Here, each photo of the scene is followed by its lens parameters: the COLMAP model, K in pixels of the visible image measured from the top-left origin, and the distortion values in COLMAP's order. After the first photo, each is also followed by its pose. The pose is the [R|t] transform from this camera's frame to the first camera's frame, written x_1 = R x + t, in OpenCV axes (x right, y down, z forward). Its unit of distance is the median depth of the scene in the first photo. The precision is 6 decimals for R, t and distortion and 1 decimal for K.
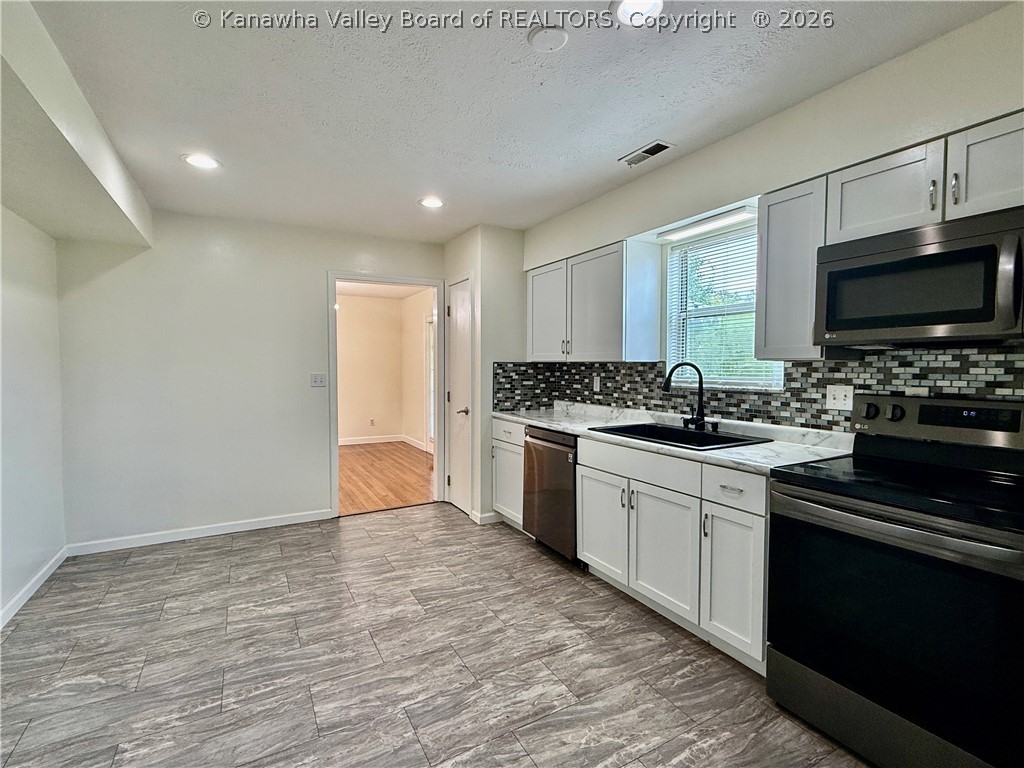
lens RADIAL K [[483.6, 0, 515.0], [0, 483.6, 384.1], [0, 0, 1]] dist [0.001946, -0.000586]
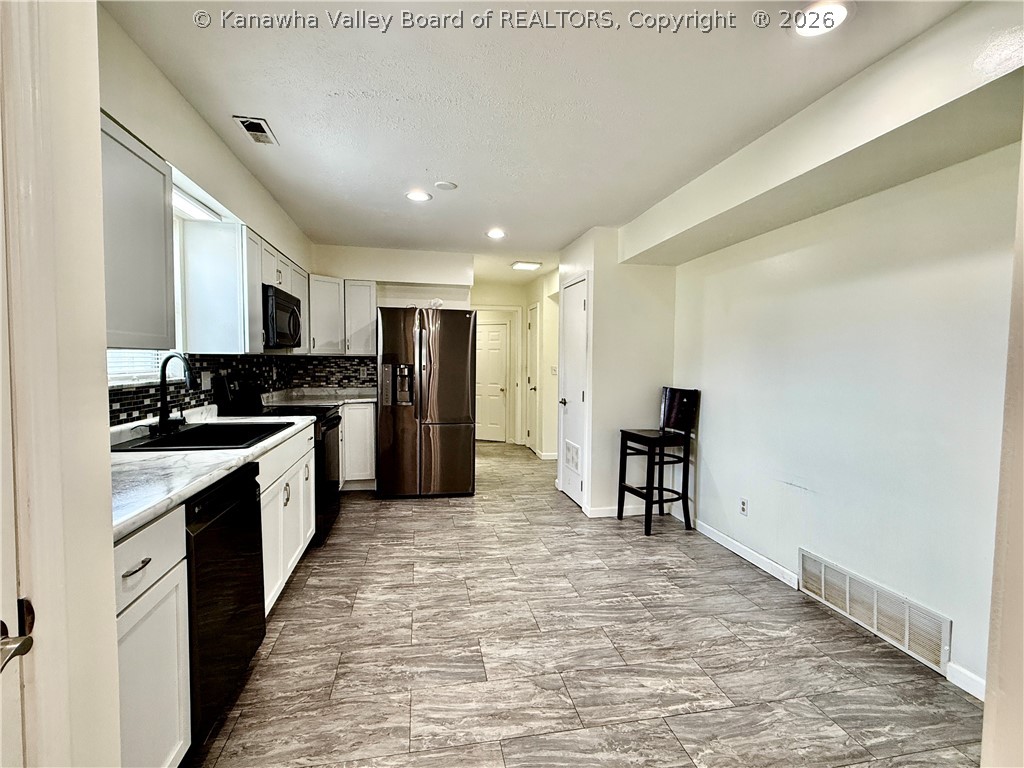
lens RADIAL K [[483.6, 0, 512.7], [0, 483.6, 382.4], [0, 0, 1]] dist [0.001946, -0.000586]
pose [[-0.949737, -0.025837, 0.311981, -0.570211], [0.000516, 0.996458, 0.084094, -0.080572], [-0.313048, 0.080029, -0.946359, 2.006271]]
